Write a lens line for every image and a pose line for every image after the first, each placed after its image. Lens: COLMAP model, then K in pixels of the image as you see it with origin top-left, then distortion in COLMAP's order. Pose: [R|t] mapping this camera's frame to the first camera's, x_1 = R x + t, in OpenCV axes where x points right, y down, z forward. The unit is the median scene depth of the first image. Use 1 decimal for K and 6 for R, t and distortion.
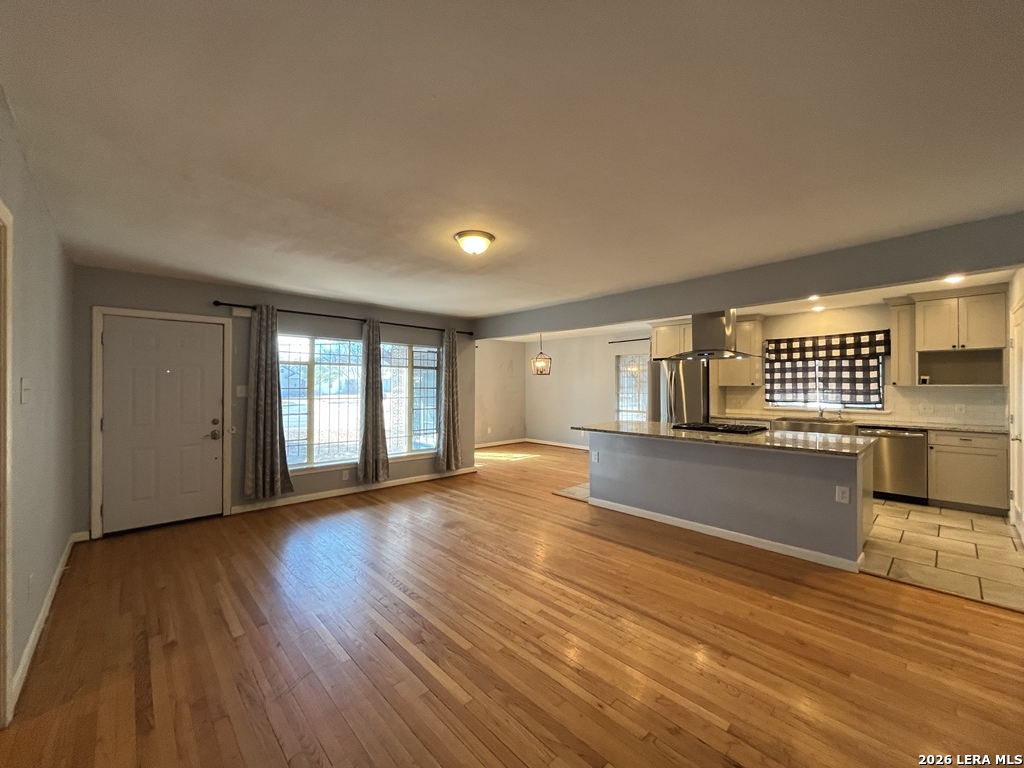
lens RADIAL K [[412.5, 0, 513.3], [0, 412.5, 385.1], [0, 0, 1]] dist [-0.004125, 0.000067]
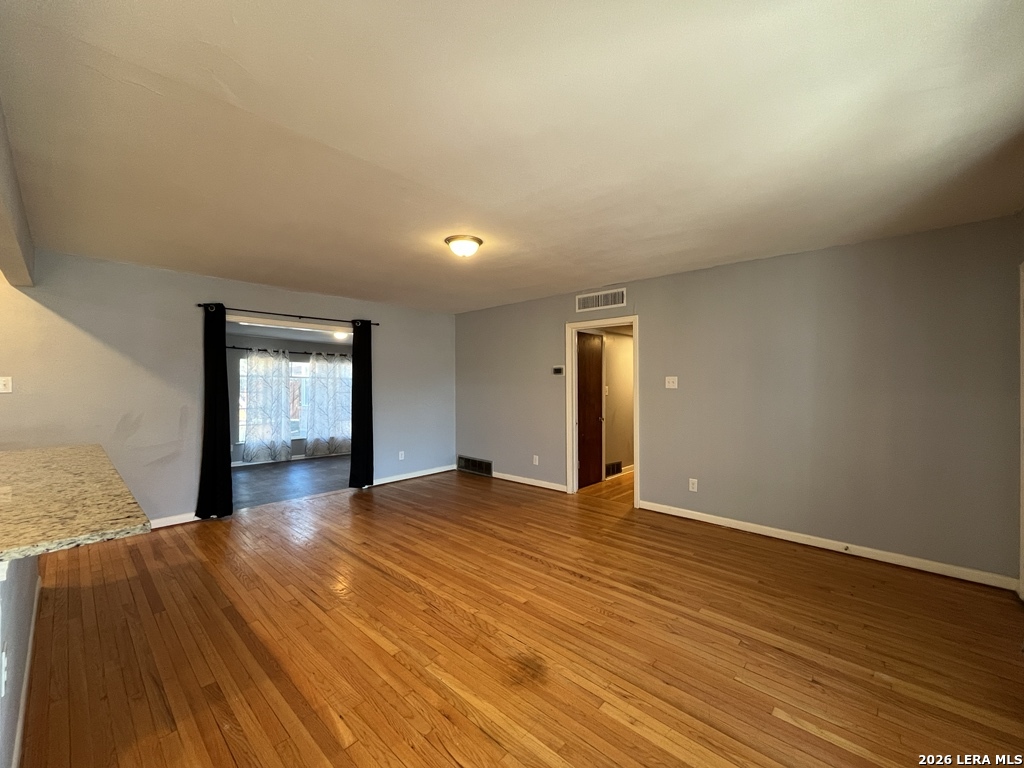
lens RADIAL K [[412.5, 0, 515.5], [0, 412.5, 384.3], [0, 0, 1]] dist [-0.004125, 0.000067]
pose [[-0.996687, 0.001726, -0.081321, -0.073028], [0.001485, 0.999994, 0.003024, 0.004663], [0.081325, 0.002893, -0.996683, 1.088867]]
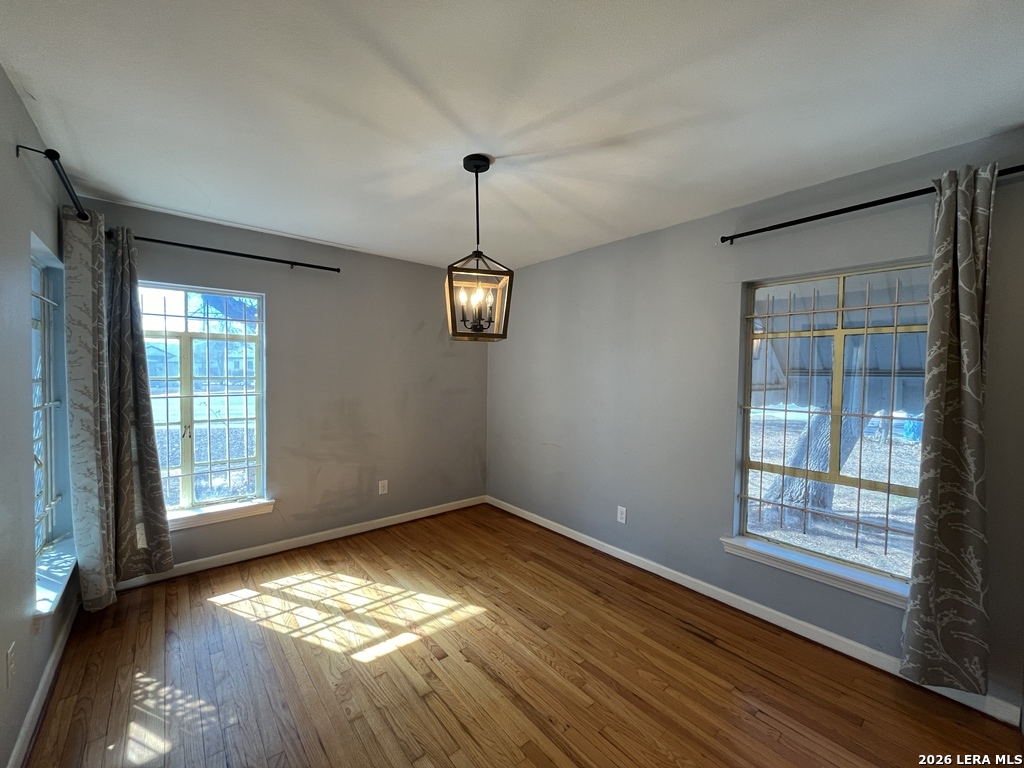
lens RADIAL K [[412.5, 0, 514.7], [0, 412.5, 384.3], [0, 0, 1]] dist [-0.004125, 0.000067]
pose [[0.998695, 0.017228, -0.048074, 0.147423], [-0.015812, 0.999435, 0.029676, -0.005574], [0.048558, -0.028877, 0.998403, 1.041216]]
